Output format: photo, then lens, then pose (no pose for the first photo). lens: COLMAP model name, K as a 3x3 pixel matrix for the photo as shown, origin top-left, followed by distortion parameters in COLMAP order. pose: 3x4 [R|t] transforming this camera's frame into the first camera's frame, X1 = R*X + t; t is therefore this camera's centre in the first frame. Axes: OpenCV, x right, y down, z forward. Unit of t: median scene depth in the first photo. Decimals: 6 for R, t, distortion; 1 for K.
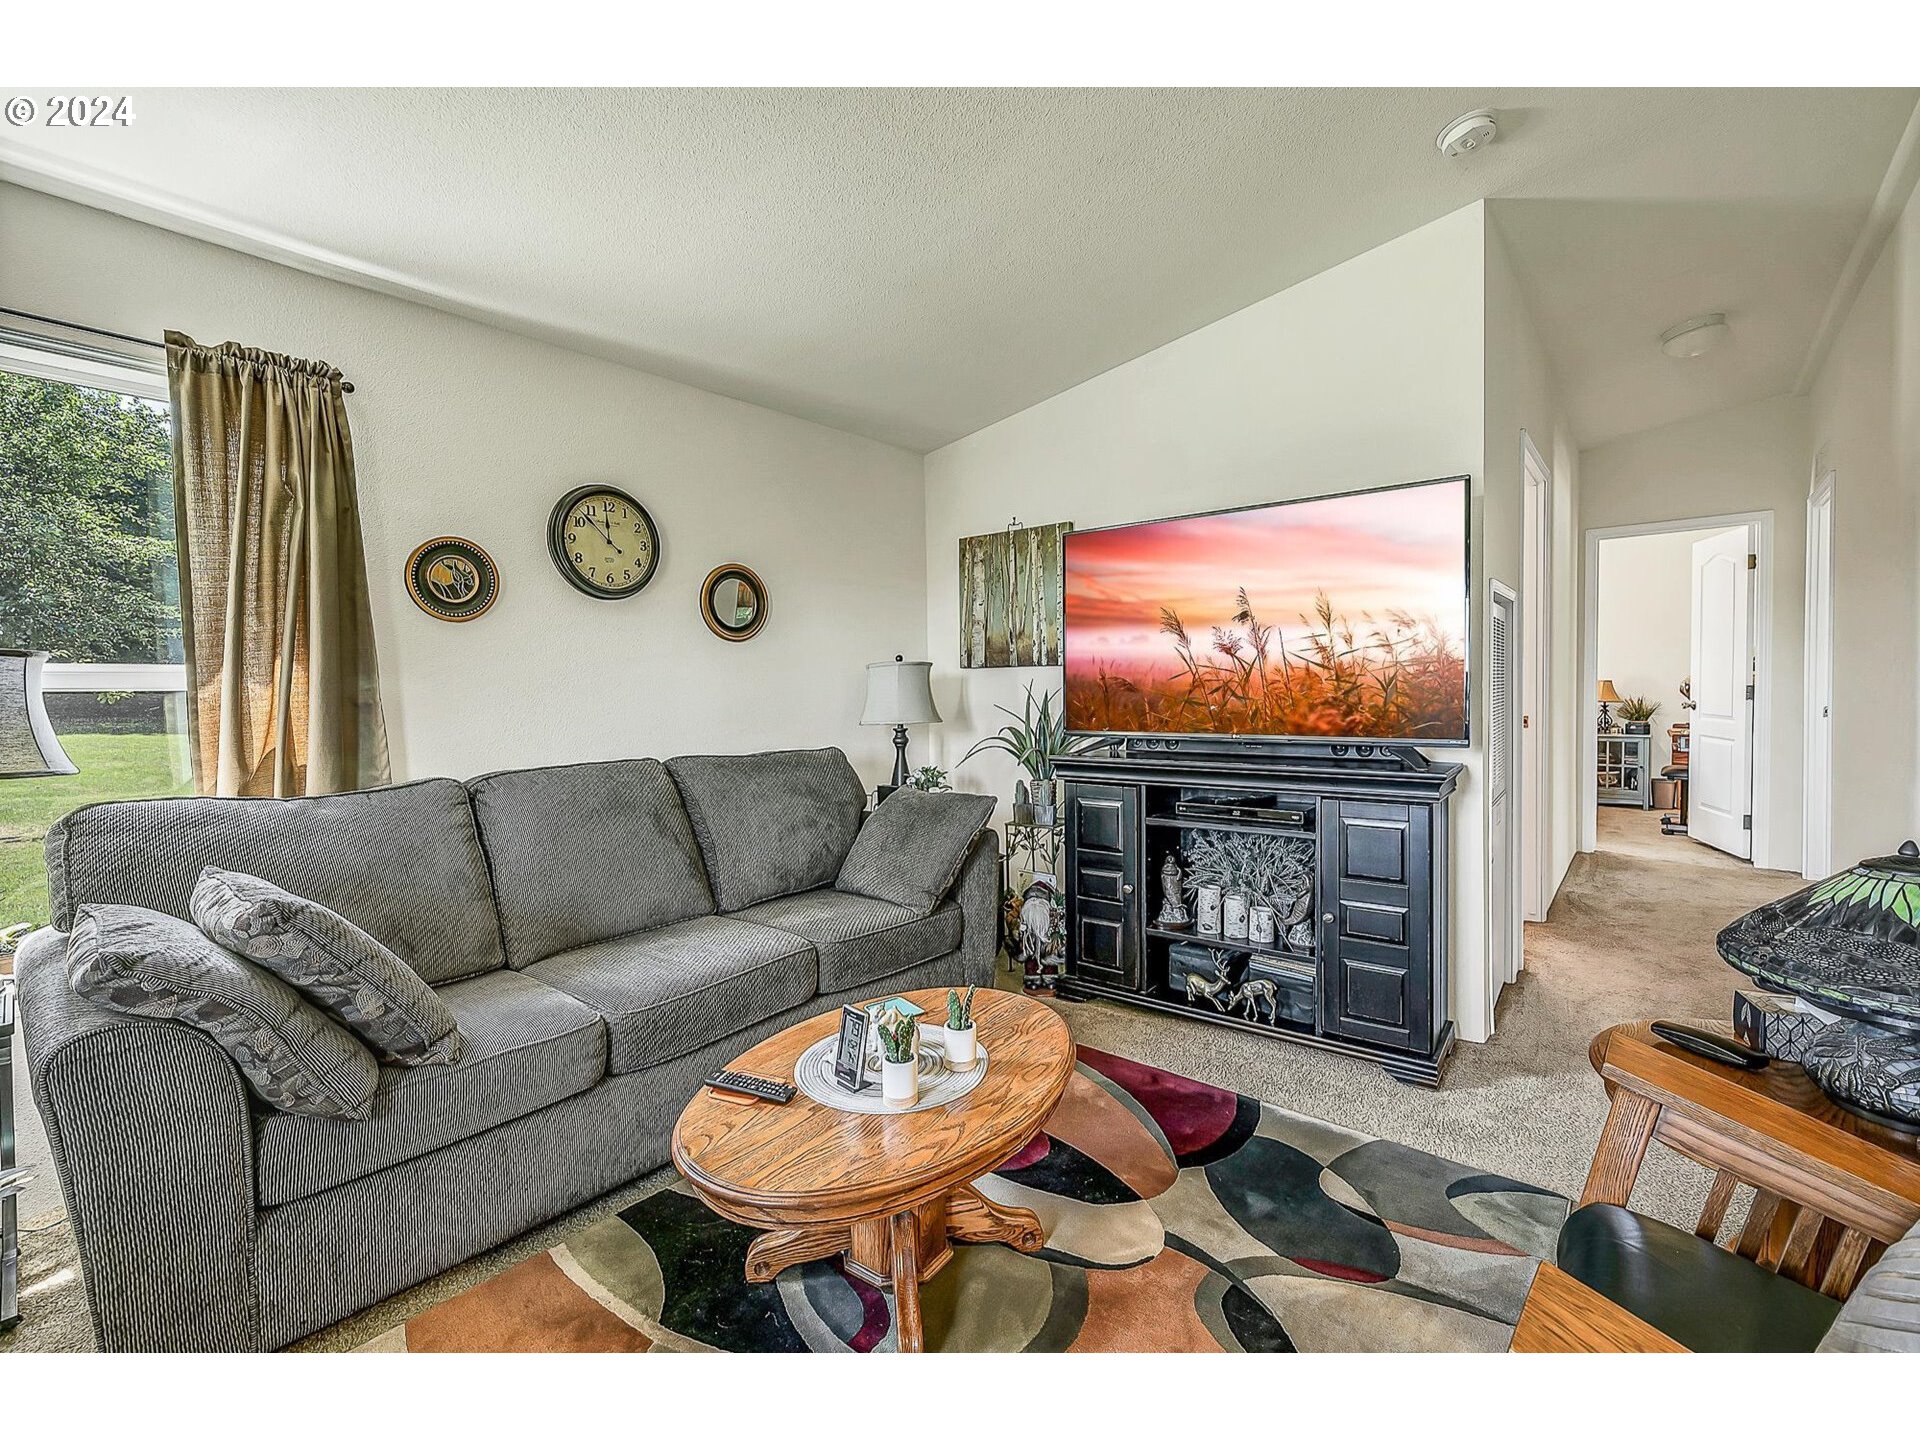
lens RADIAL K [[889.3, 0, 960.8], [0, 889.3, 715.0], [0, 0, 1]] dist [-0.000301, -0.000275]
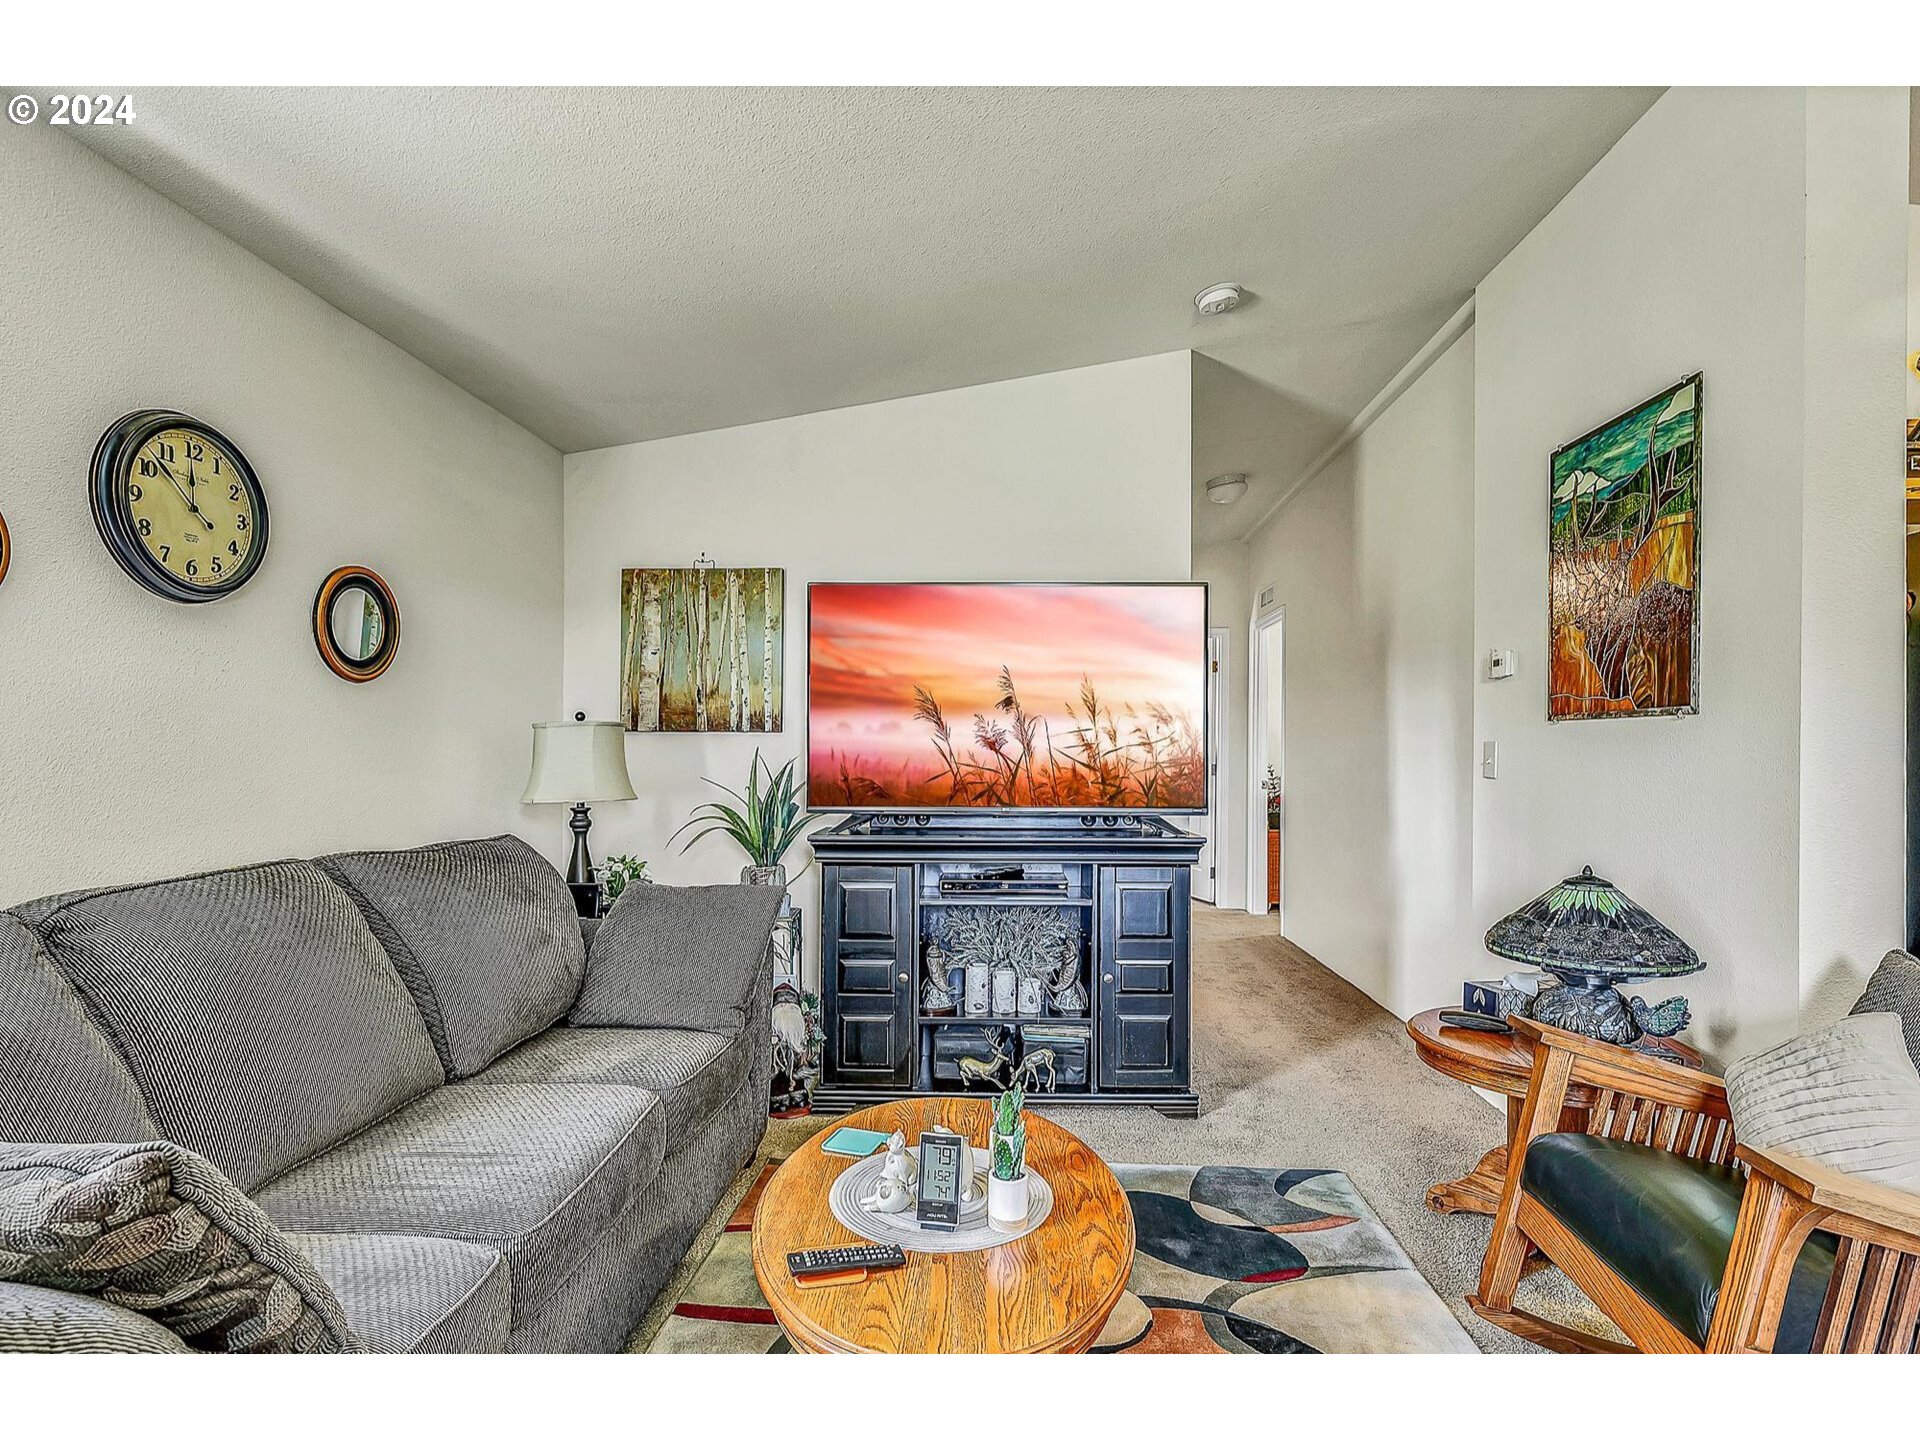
lens RADIAL K [[1021.9, 0, 962.4], [0, 1021.9, 758.9], [0, 0, 1]] dist [0.001735, -0.000100]
pose [[0.781142, 0.015034, 0.624172, -0.426571], [0.004757, 0.999538, -0.030029, 0.001351], [-0.624335, 0.026426, 0.780709, 0.127451]]
